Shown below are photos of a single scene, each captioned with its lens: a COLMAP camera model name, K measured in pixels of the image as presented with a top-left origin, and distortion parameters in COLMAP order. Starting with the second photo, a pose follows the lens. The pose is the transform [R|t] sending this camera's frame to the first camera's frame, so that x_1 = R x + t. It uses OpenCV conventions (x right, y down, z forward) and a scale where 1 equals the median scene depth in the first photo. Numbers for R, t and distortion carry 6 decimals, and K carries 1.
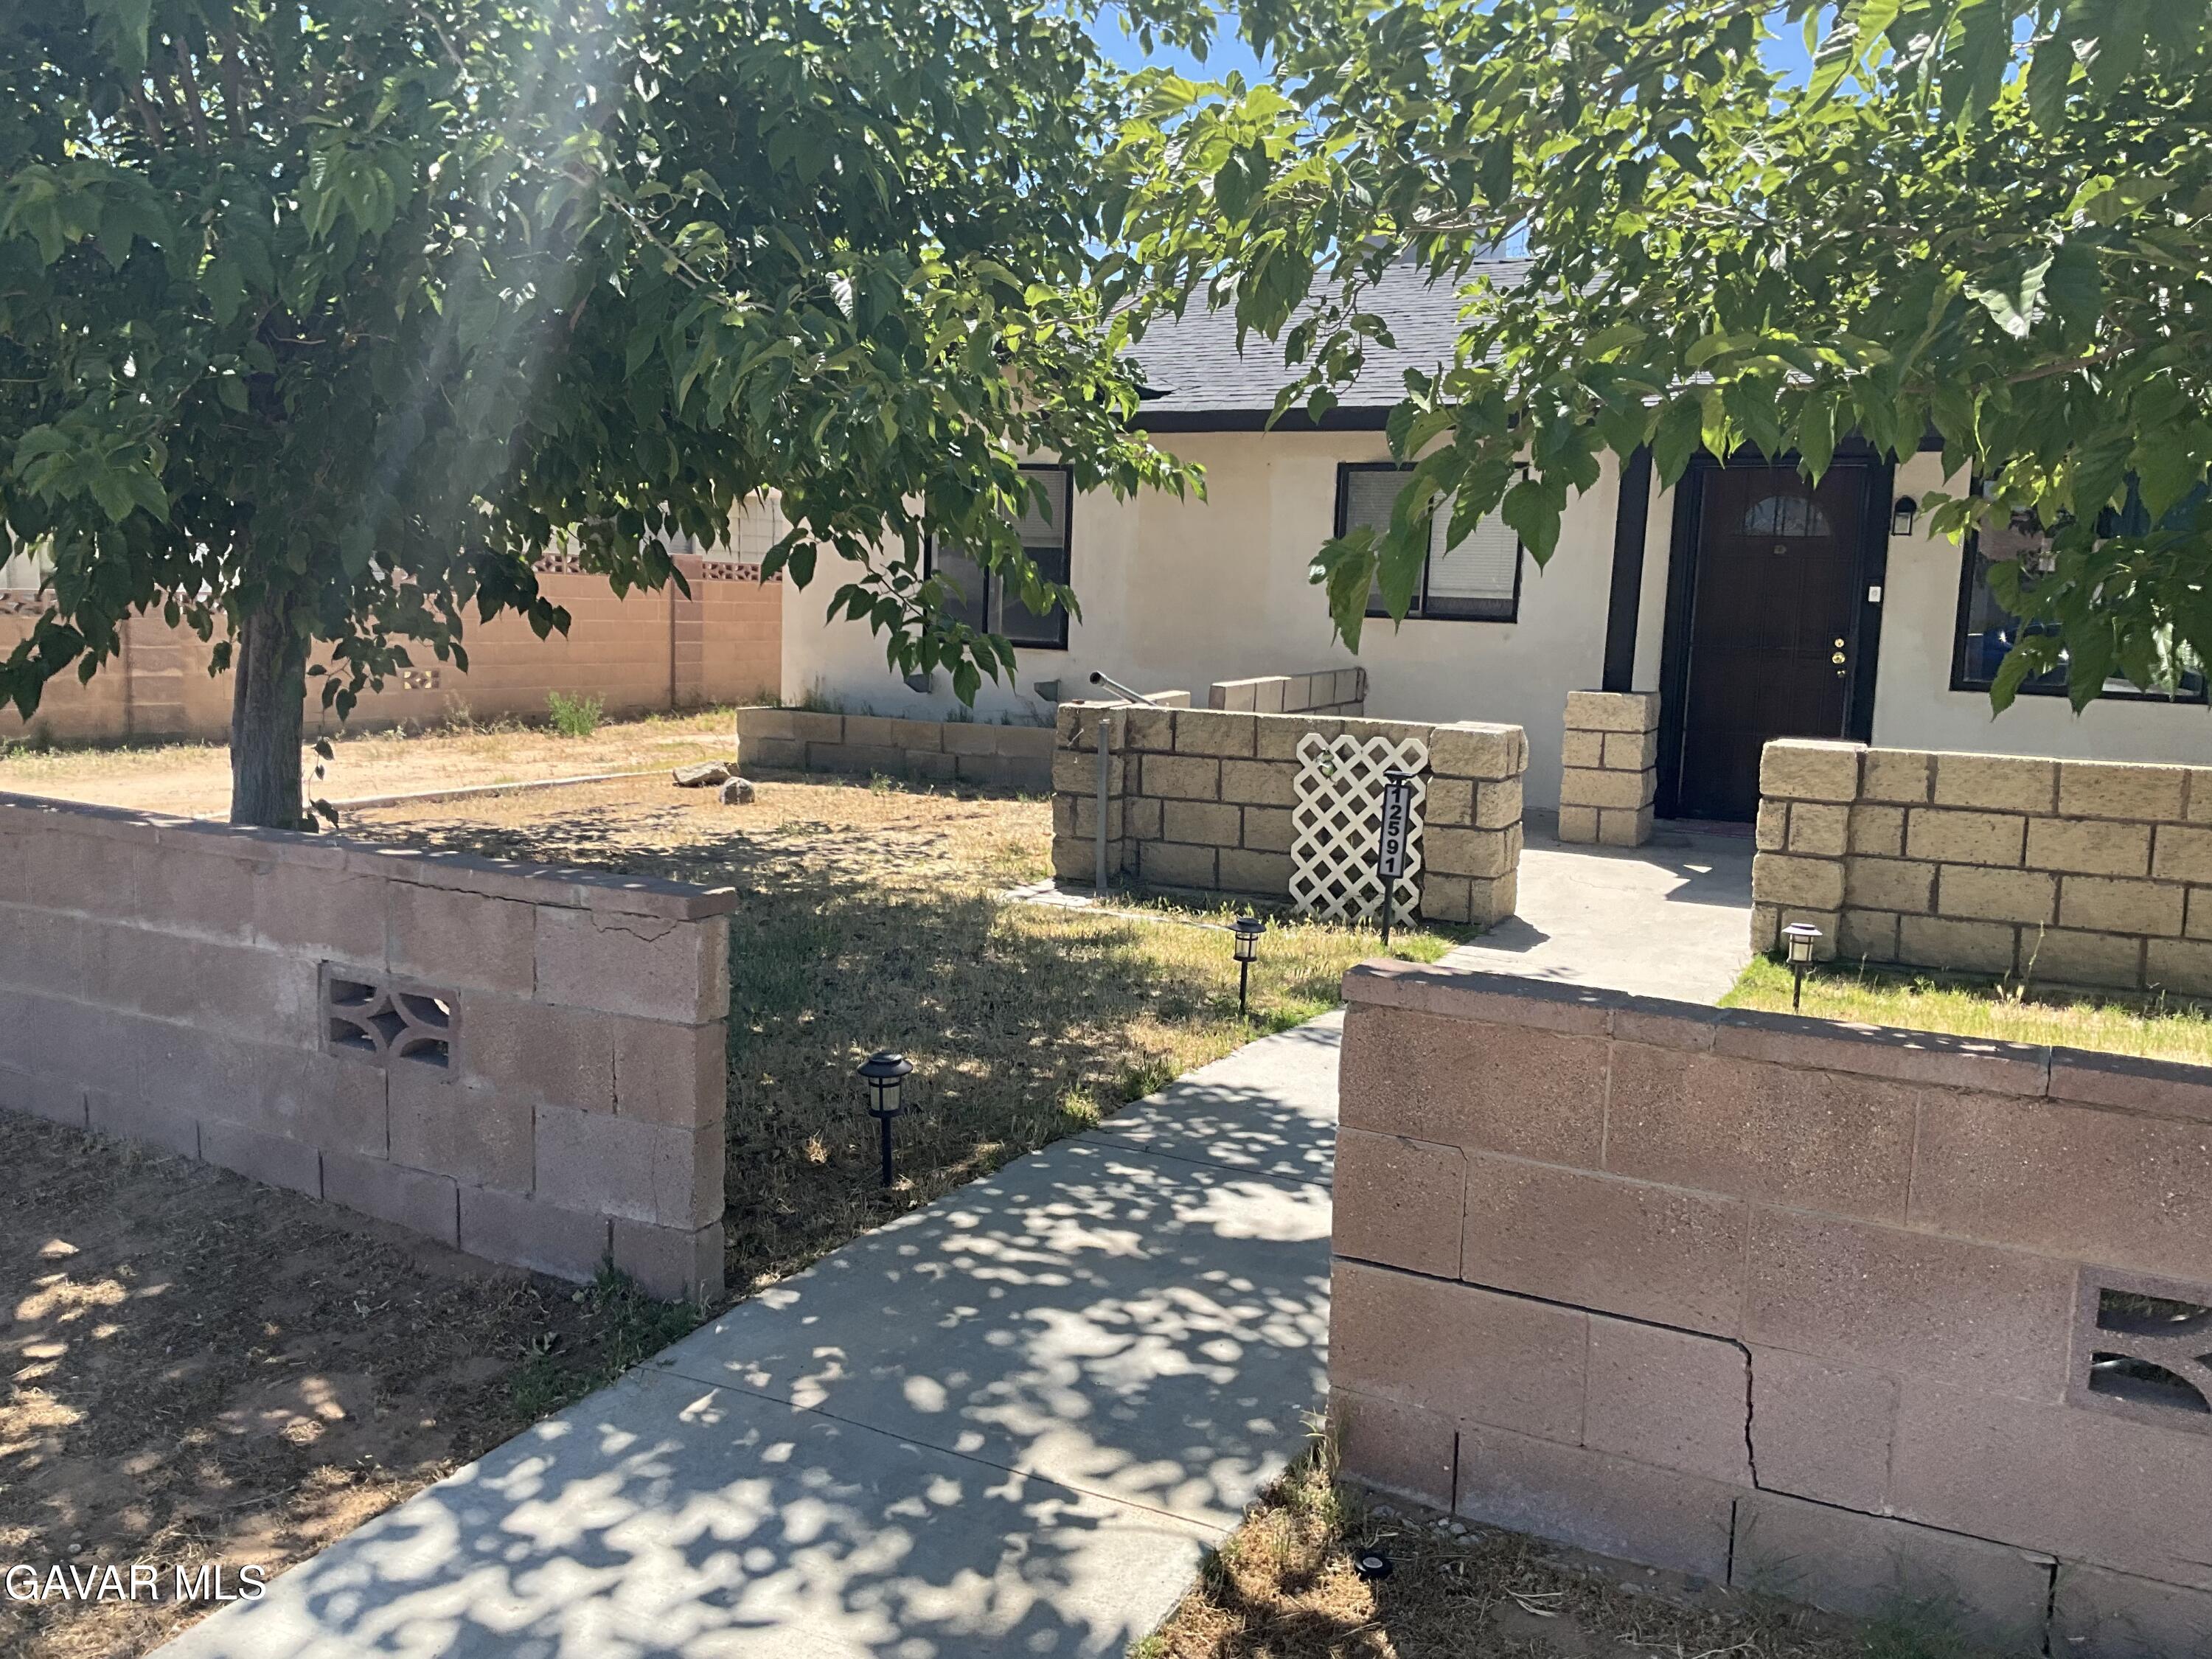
lens RADIAL K [[1792.2, 0, 1005.9], [0, 1792.2, 825.2], [0, 0, 1]] dist [-0.003768, -0.070691]
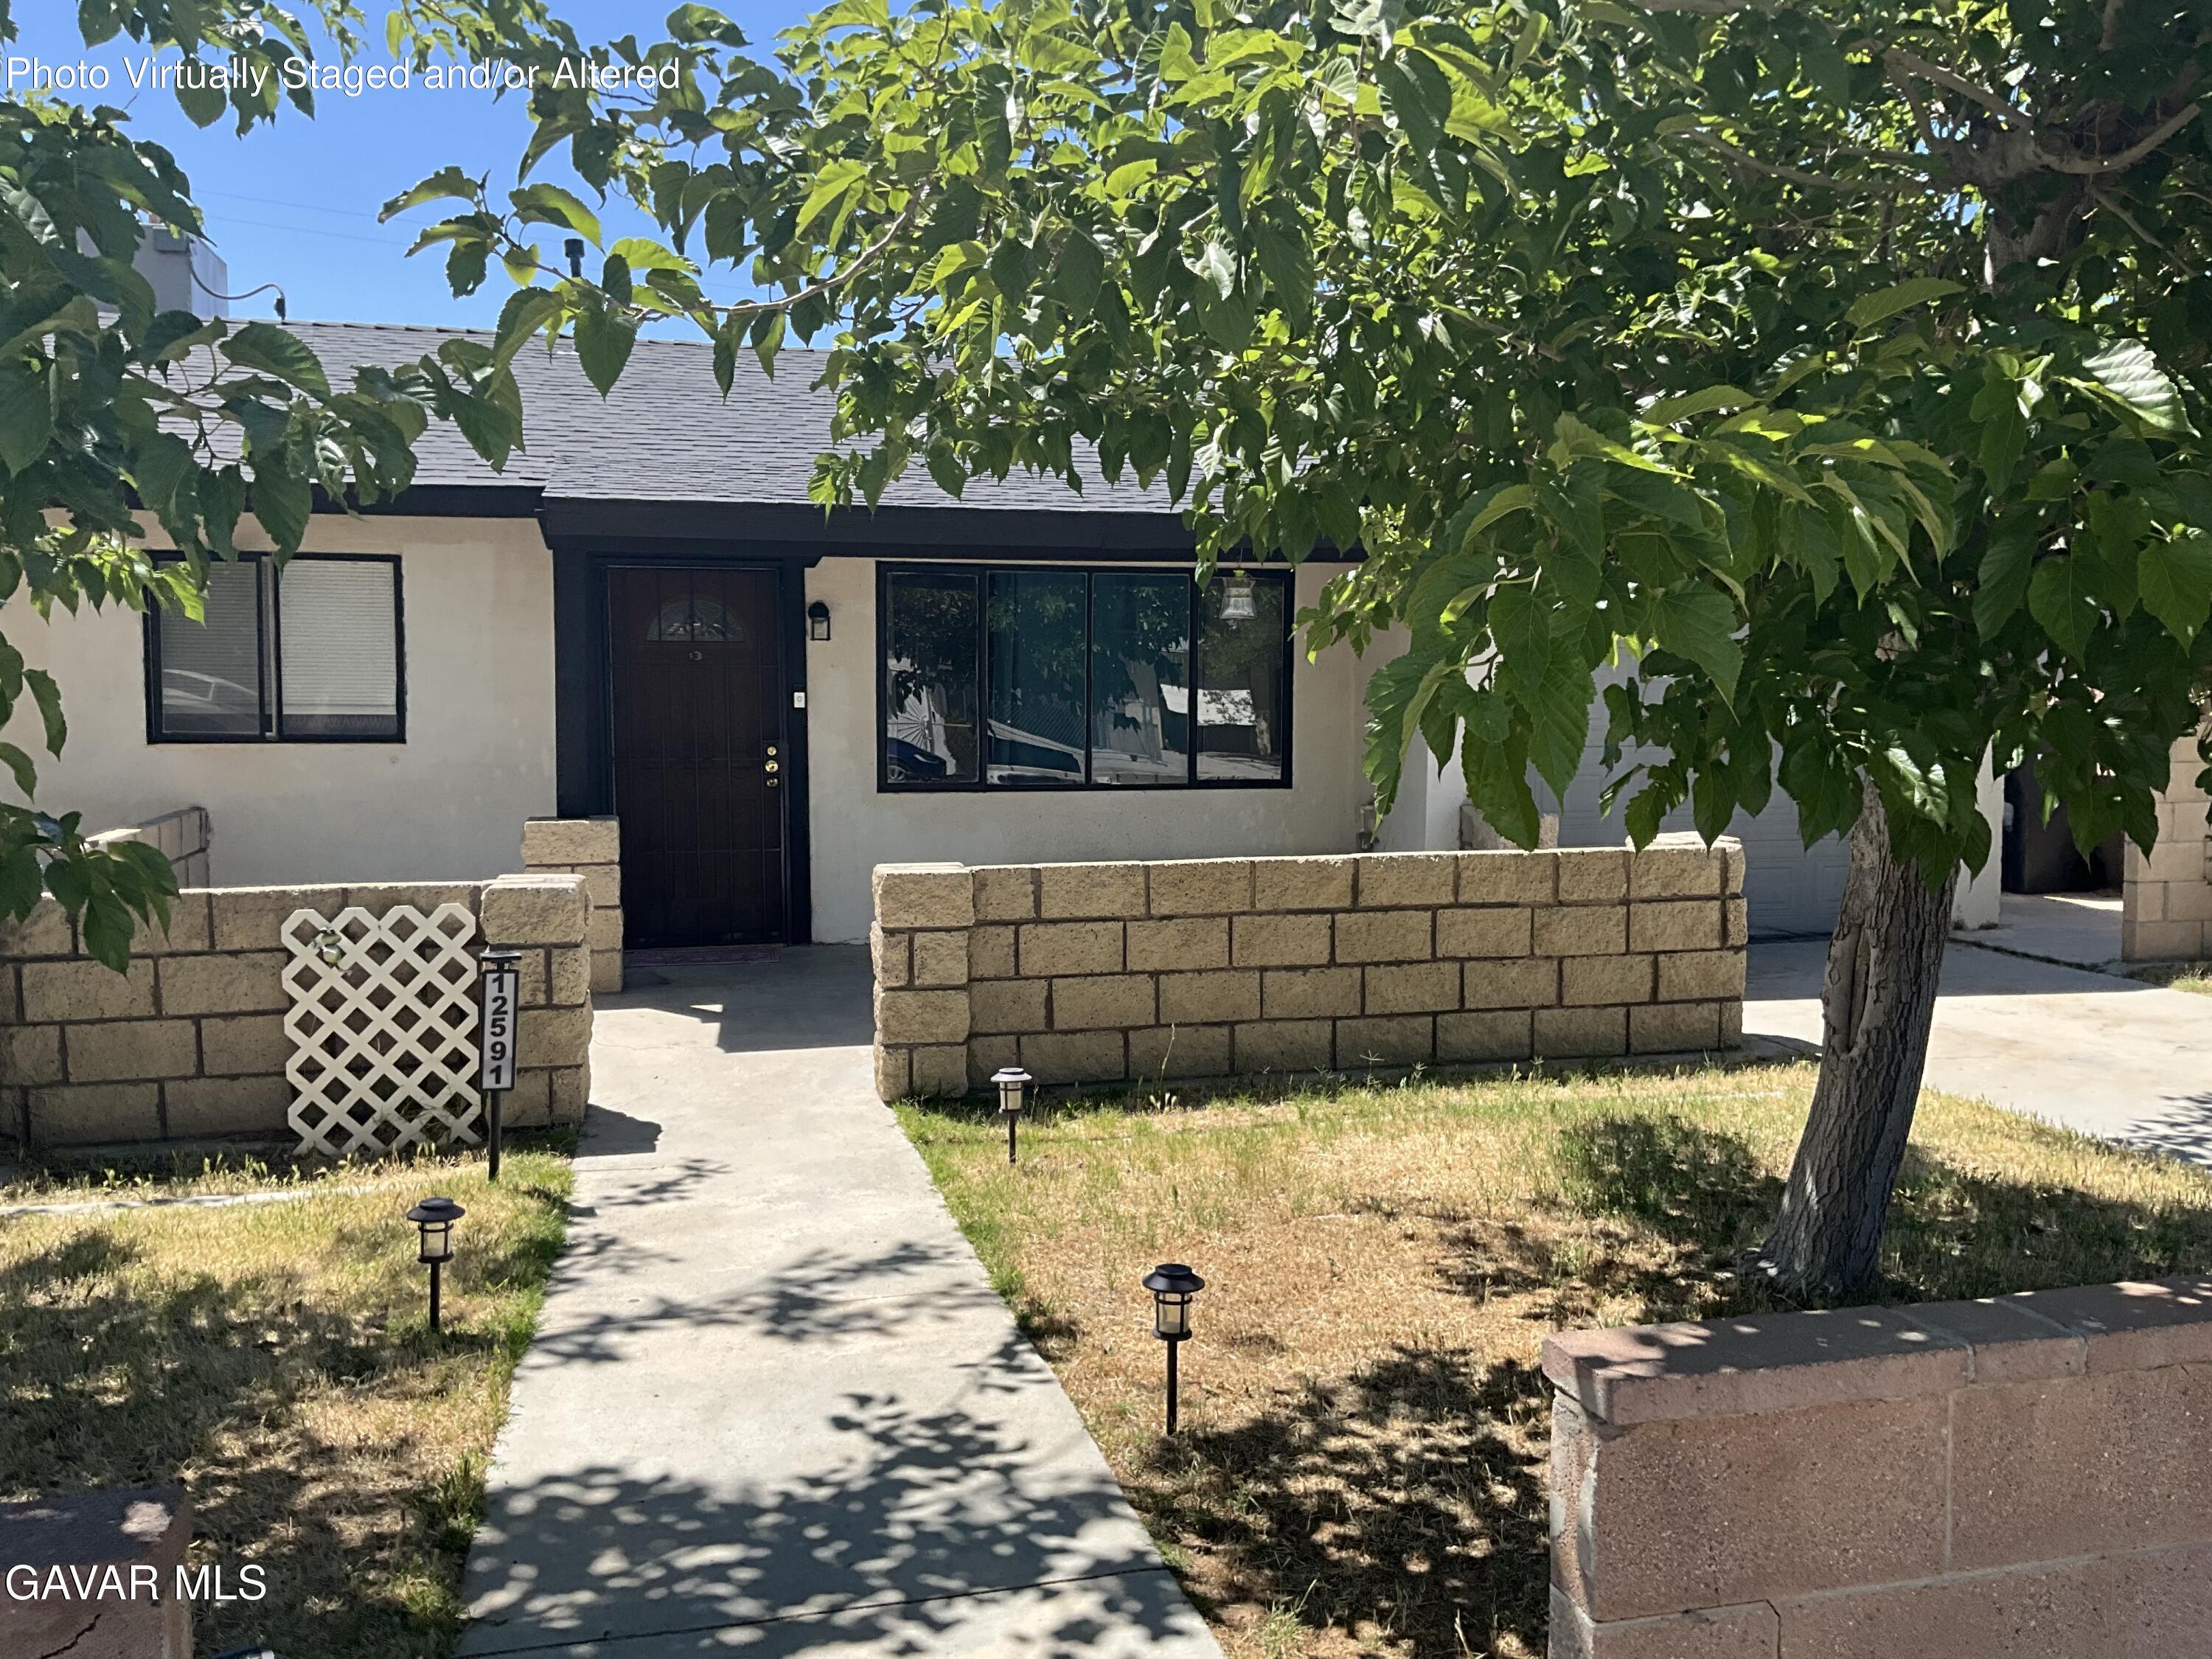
lens RADIAL K [[1811.5, 0, 1106.0], [0, 1811.5, 829.5], [0, 0, 1]] dist [0.087798, -0.156226]
pose [[0.706190, -0.075006, 0.704039, -0.130974], [0.111287, 0.993772, -0.005754, -0.044257], [-0.699222, 0.082414, 0.710138, 0.231620]]
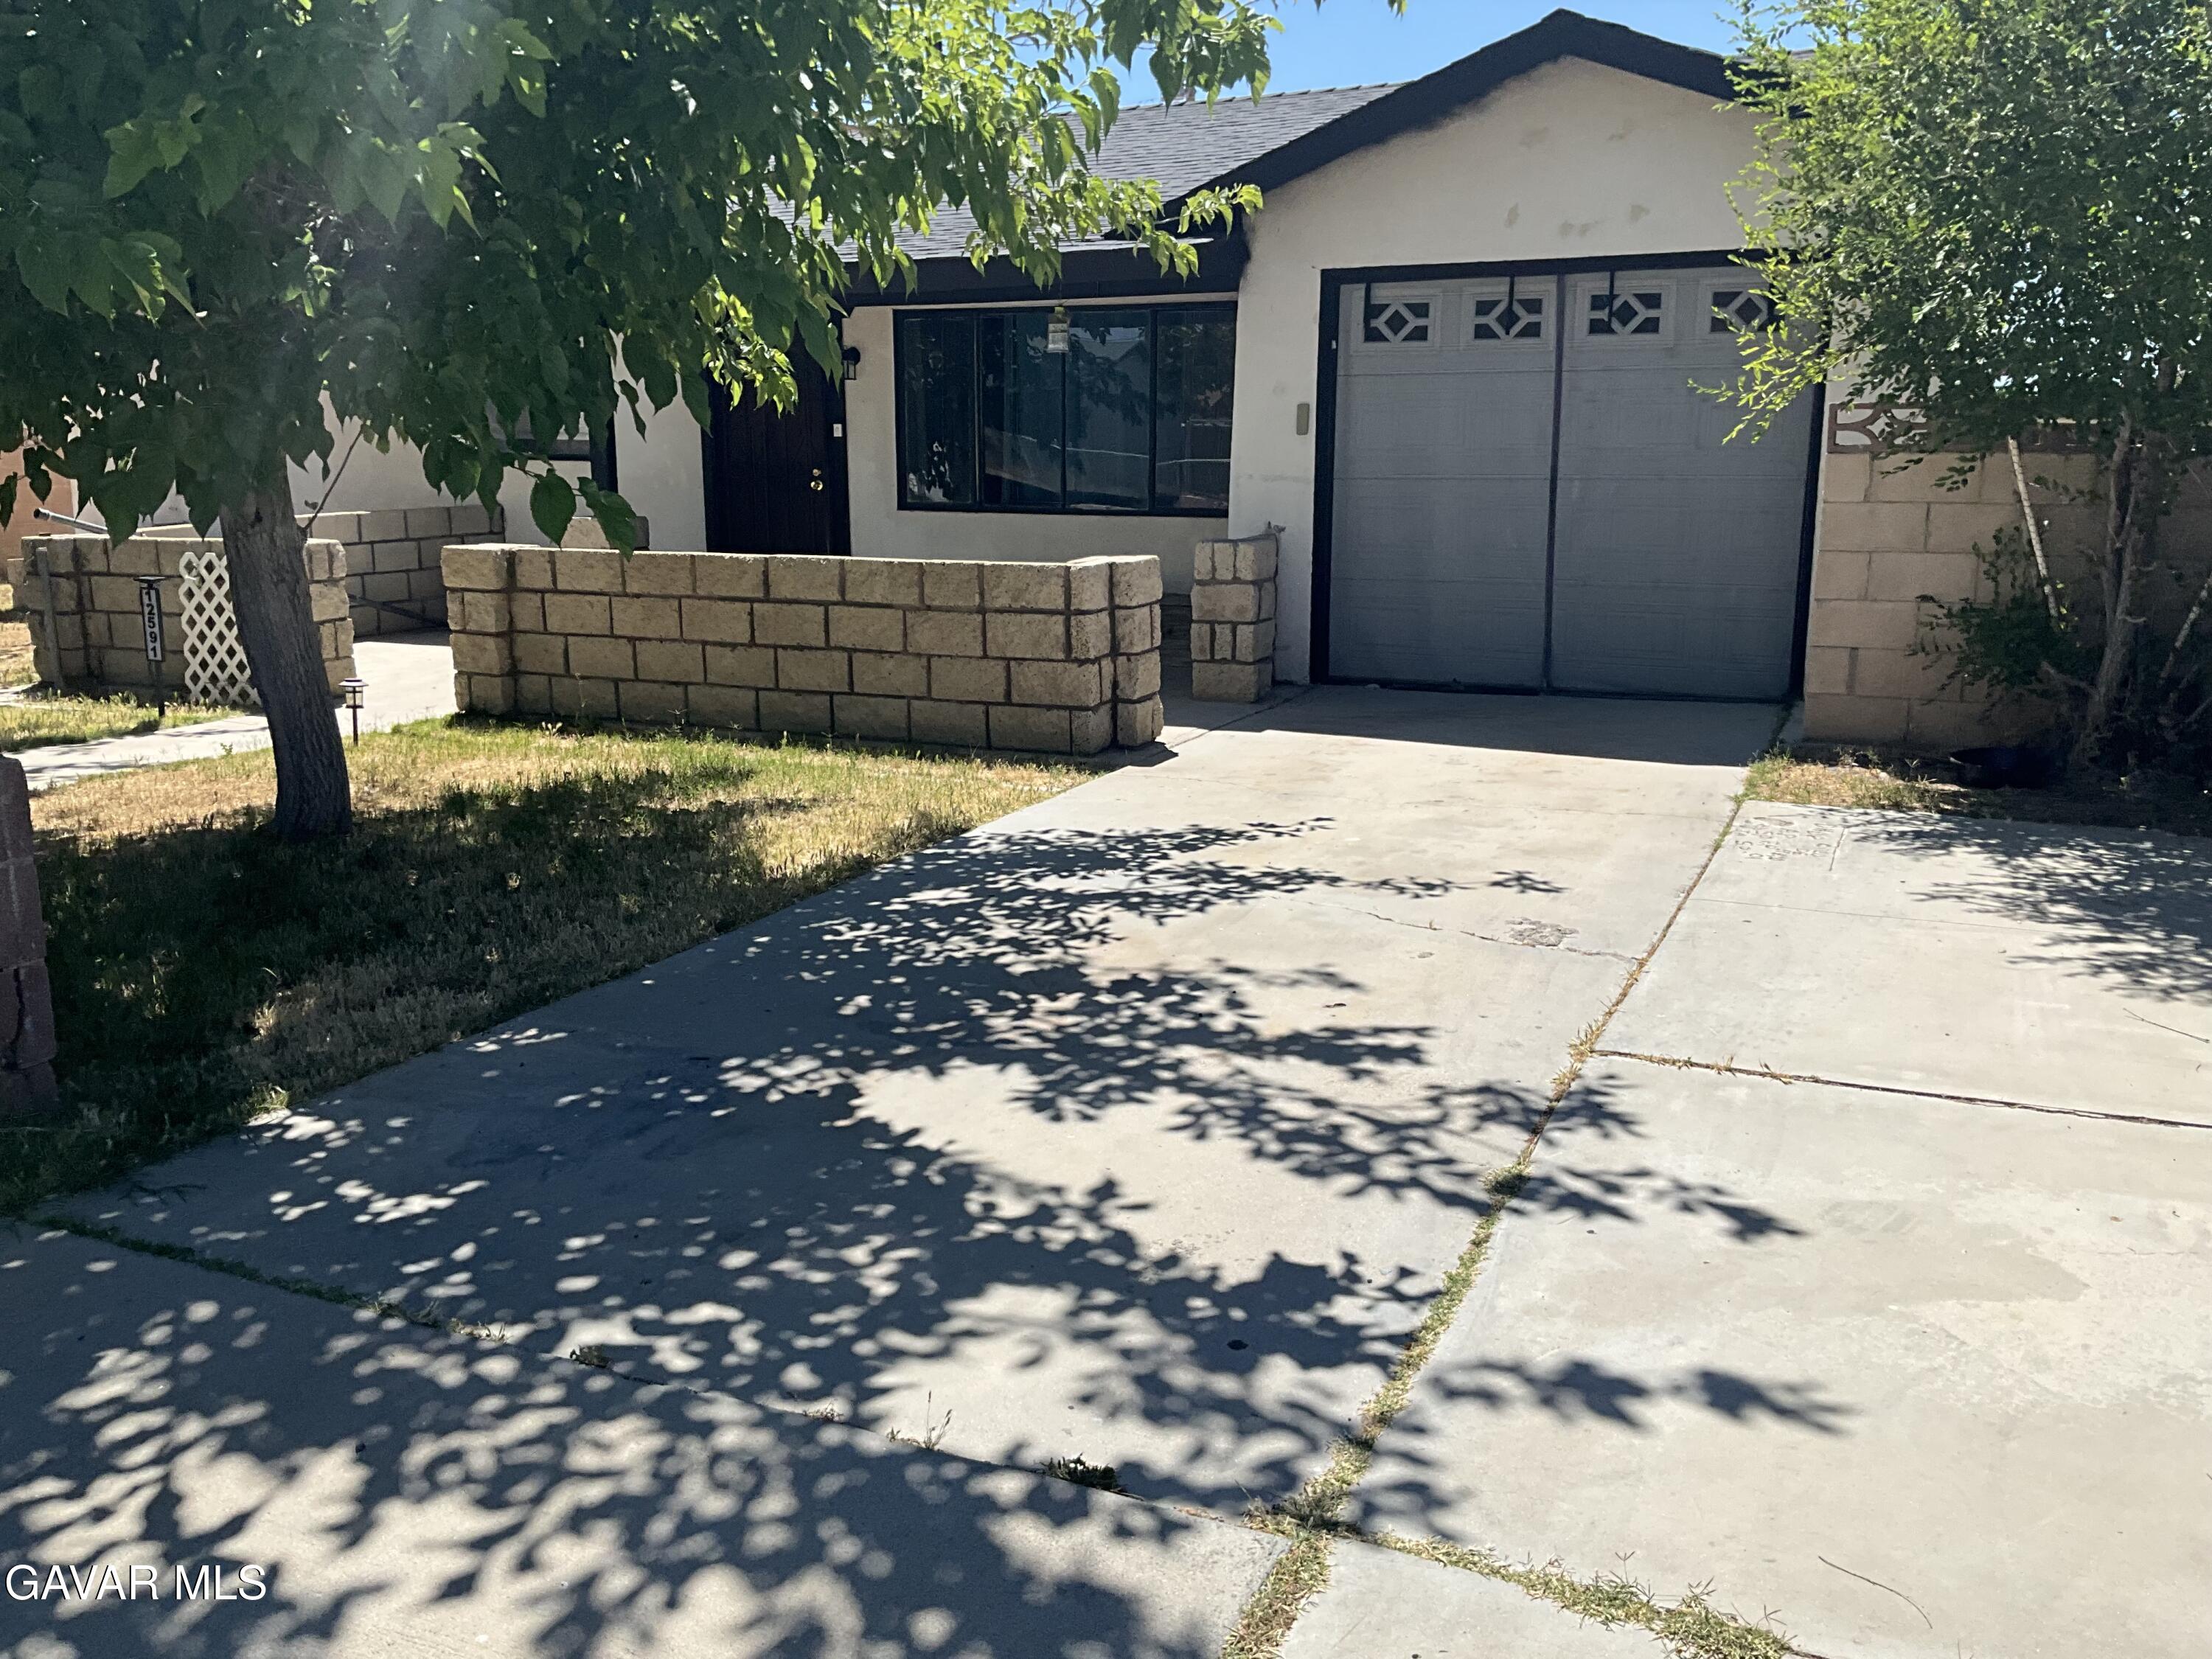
lens RADIAL K [[1811.5, 0, 1106.0], [0, 1811.5, 829.5], [0, 0, 1]] dist [0.087798, -0.156226]
pose [[0.992546, -0.044325, 0.113526, 0.663717], [0.035522, 0.996287, 0.078423, 0.063242], [-0.116581, -0.073805, 0.990435, -0.333925]]
